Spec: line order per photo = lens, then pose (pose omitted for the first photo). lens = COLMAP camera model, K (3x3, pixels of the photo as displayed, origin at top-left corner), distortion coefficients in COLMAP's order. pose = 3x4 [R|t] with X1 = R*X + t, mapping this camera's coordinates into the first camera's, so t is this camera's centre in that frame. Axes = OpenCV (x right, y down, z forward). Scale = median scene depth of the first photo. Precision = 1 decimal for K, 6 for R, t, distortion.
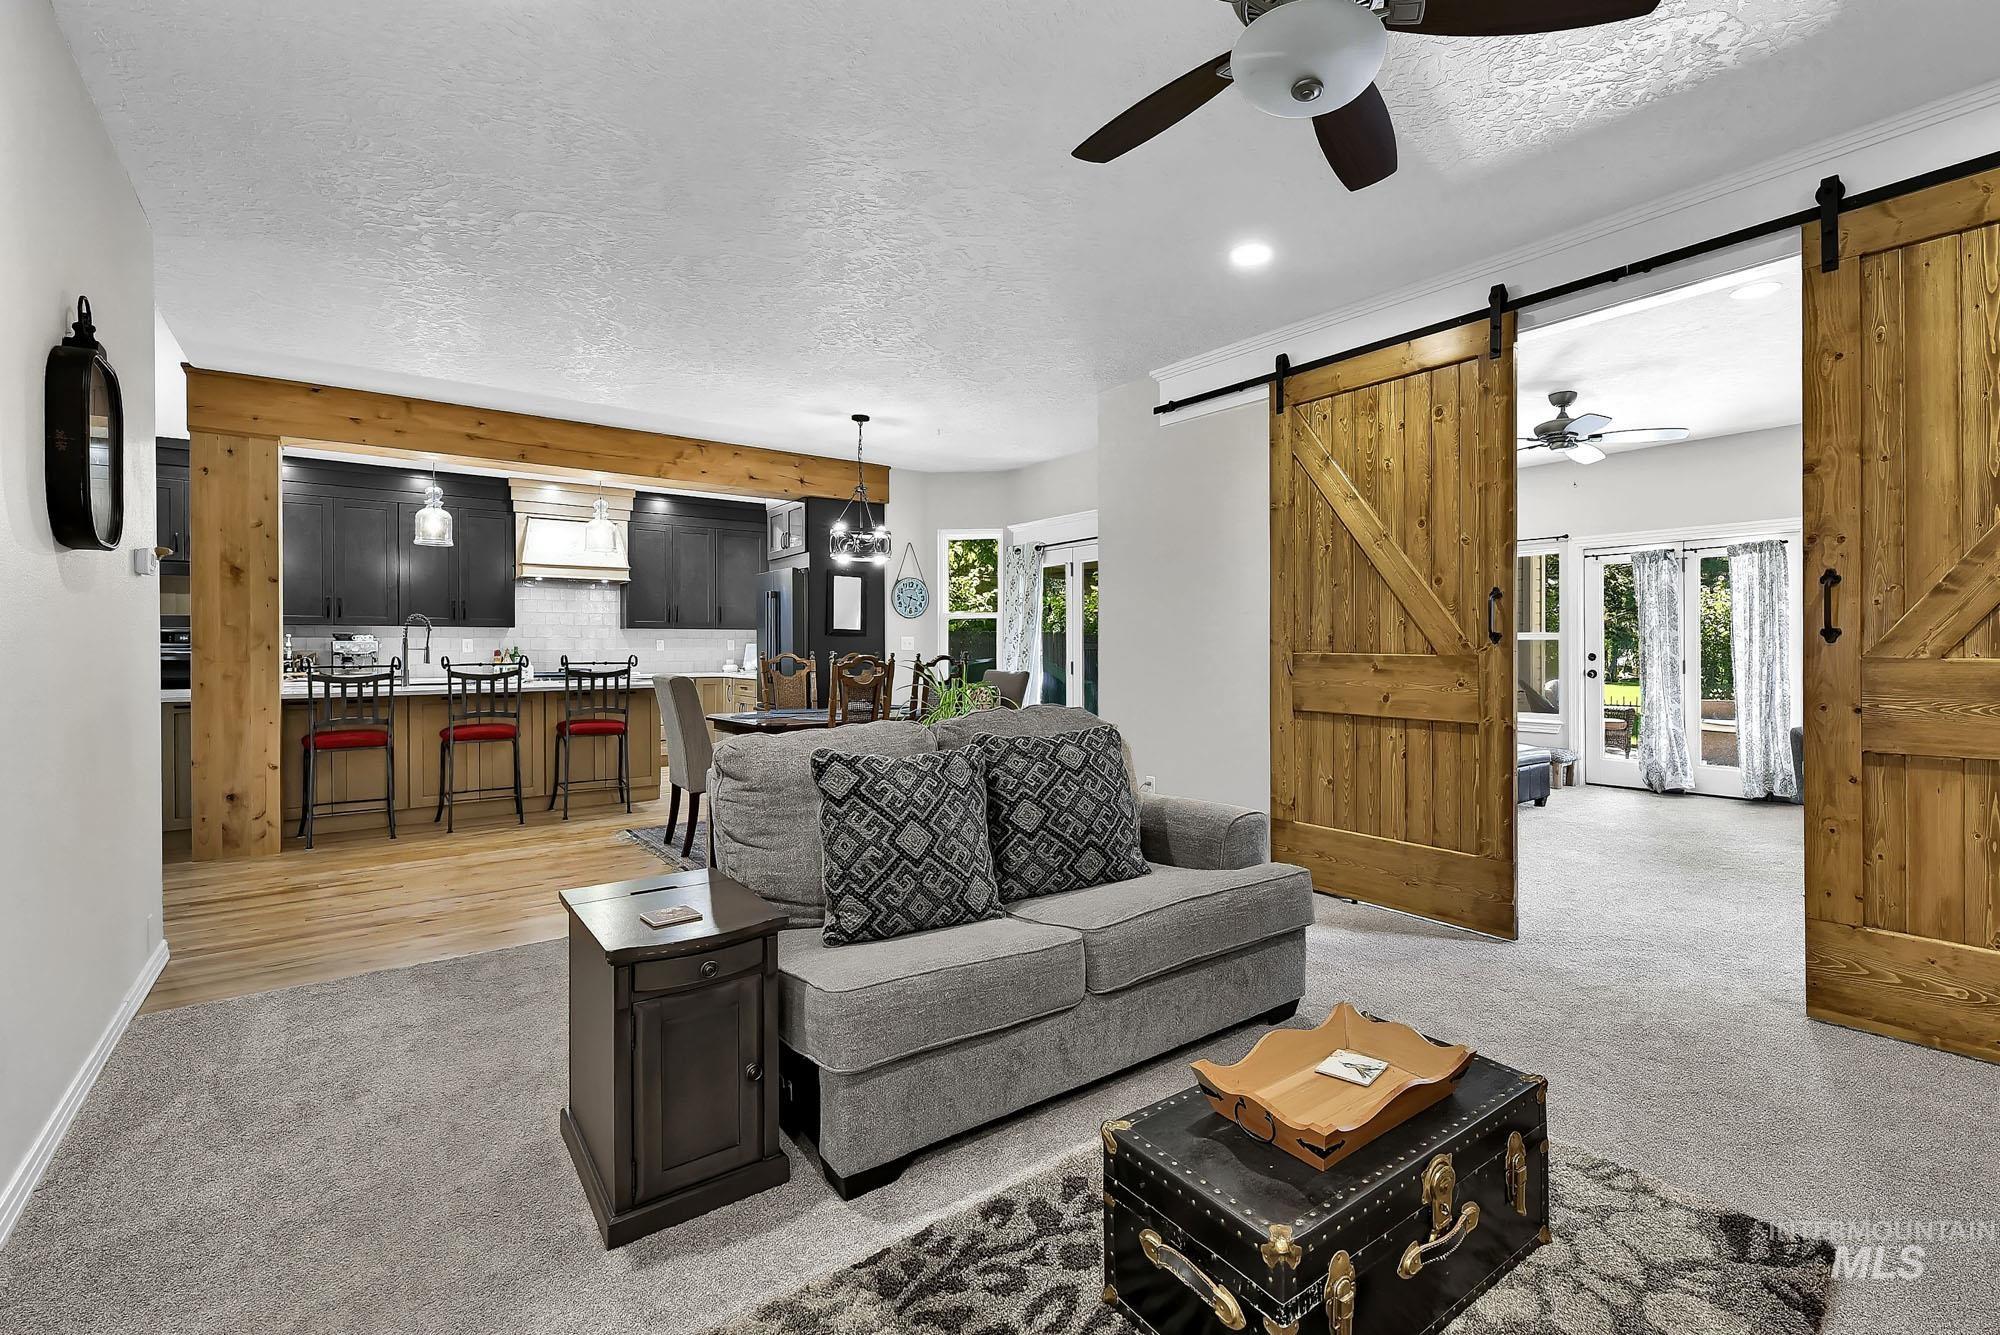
lens RADIAL K [[876.3, 0, 1071.6], [0, 876.3, 648.4], [0, 0, 1]] dist [0.001932, -0.000312]
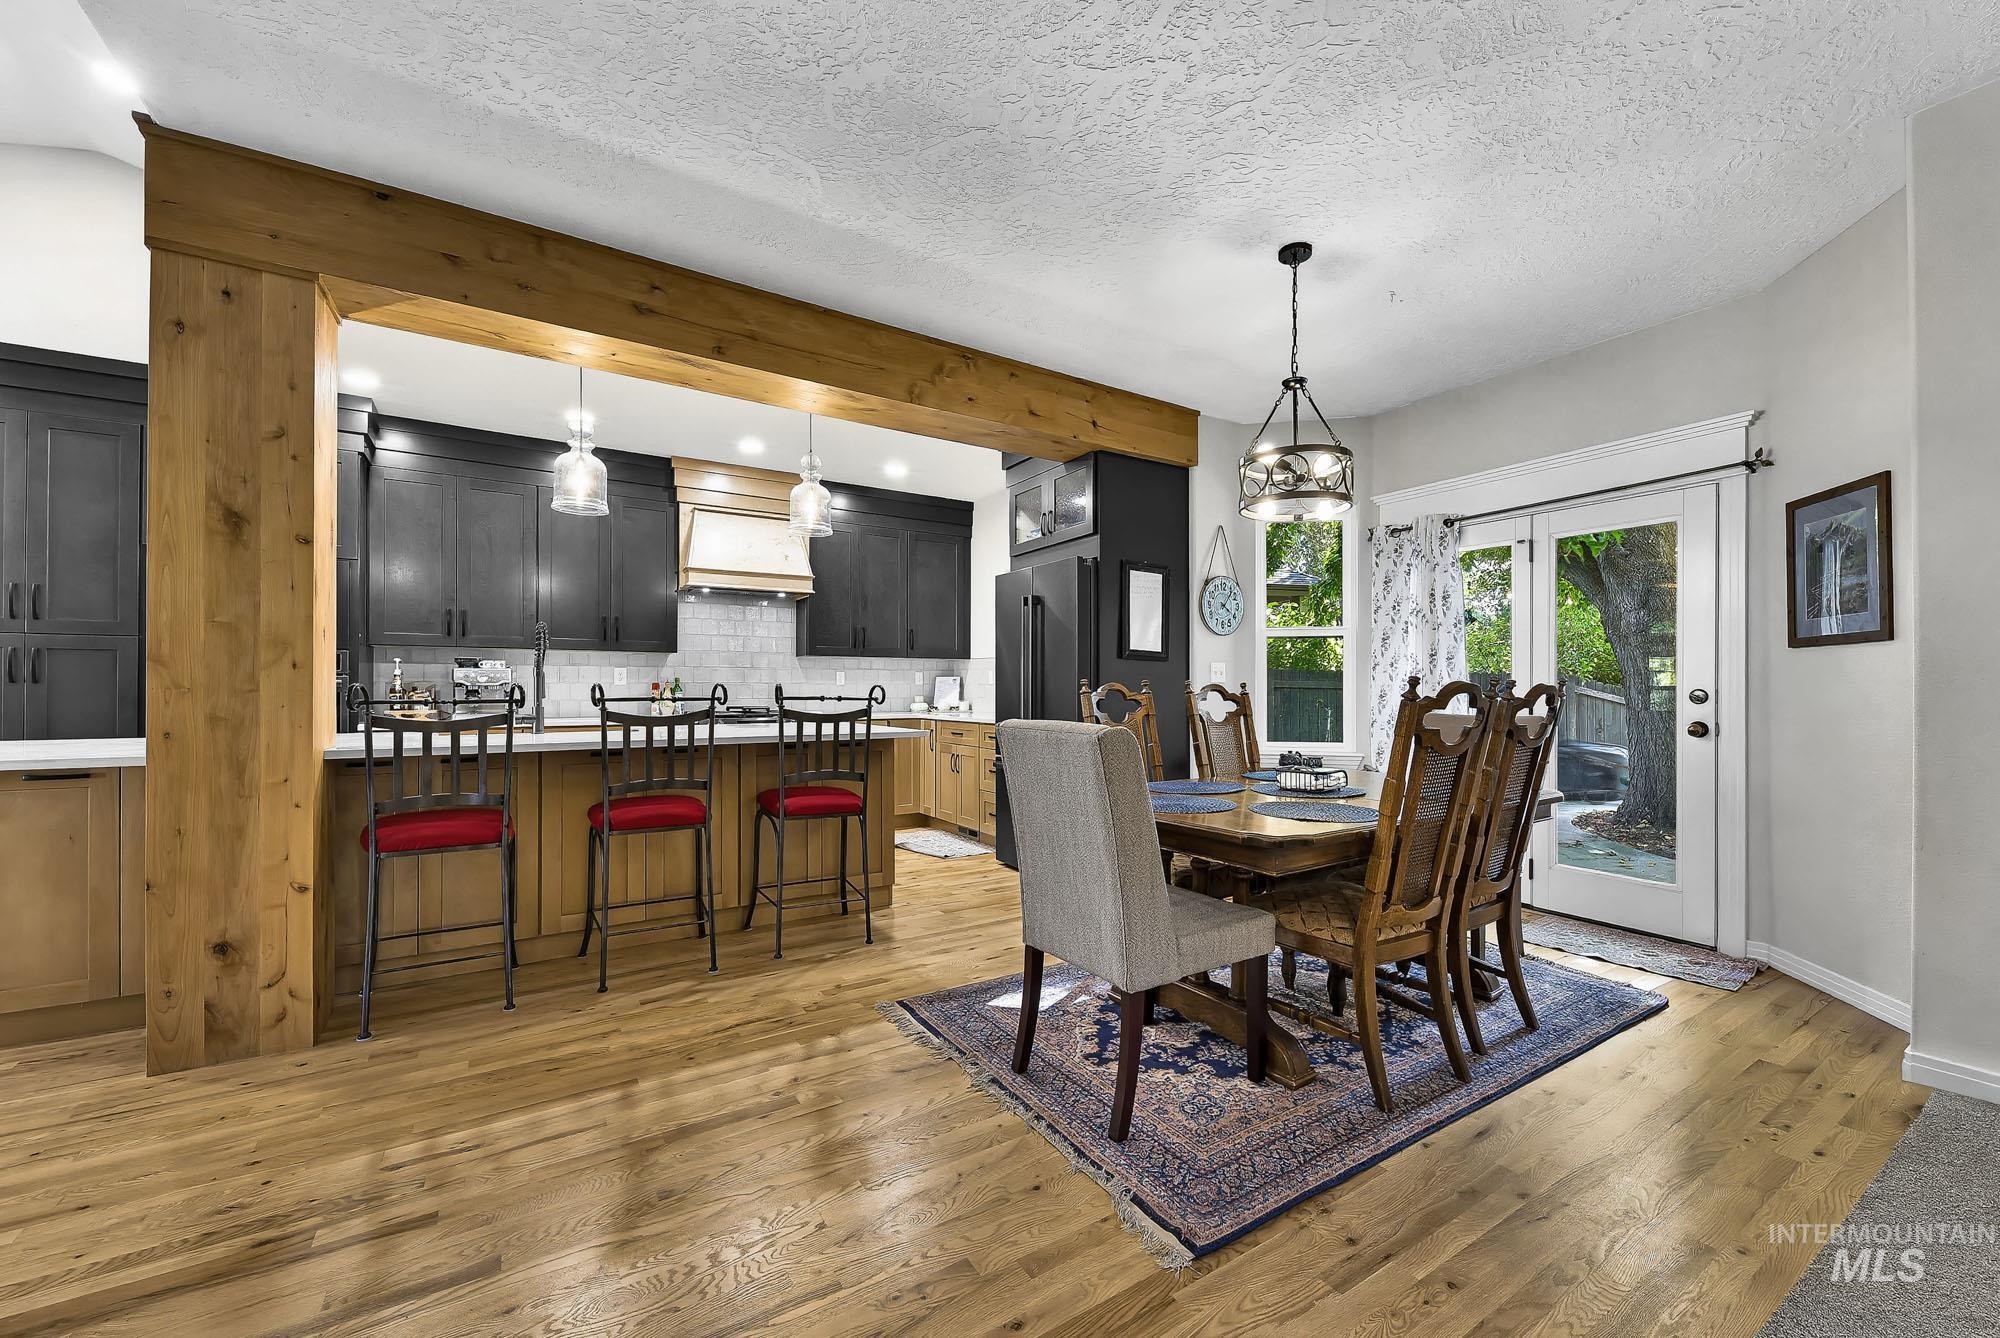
lens RADIAL K [[779.3, 0, 1004.0], [0, 779.3, 683.7], [0, 0, 1]] dist [0.003314, -0.000079]
pose [[0.991278, 0.001125, -0.131780, -0.355794], [-0.002250, 0.999962, -0.008385, 0.011409], [0.131766, 0.008608, 0.991244, 0.491801]]
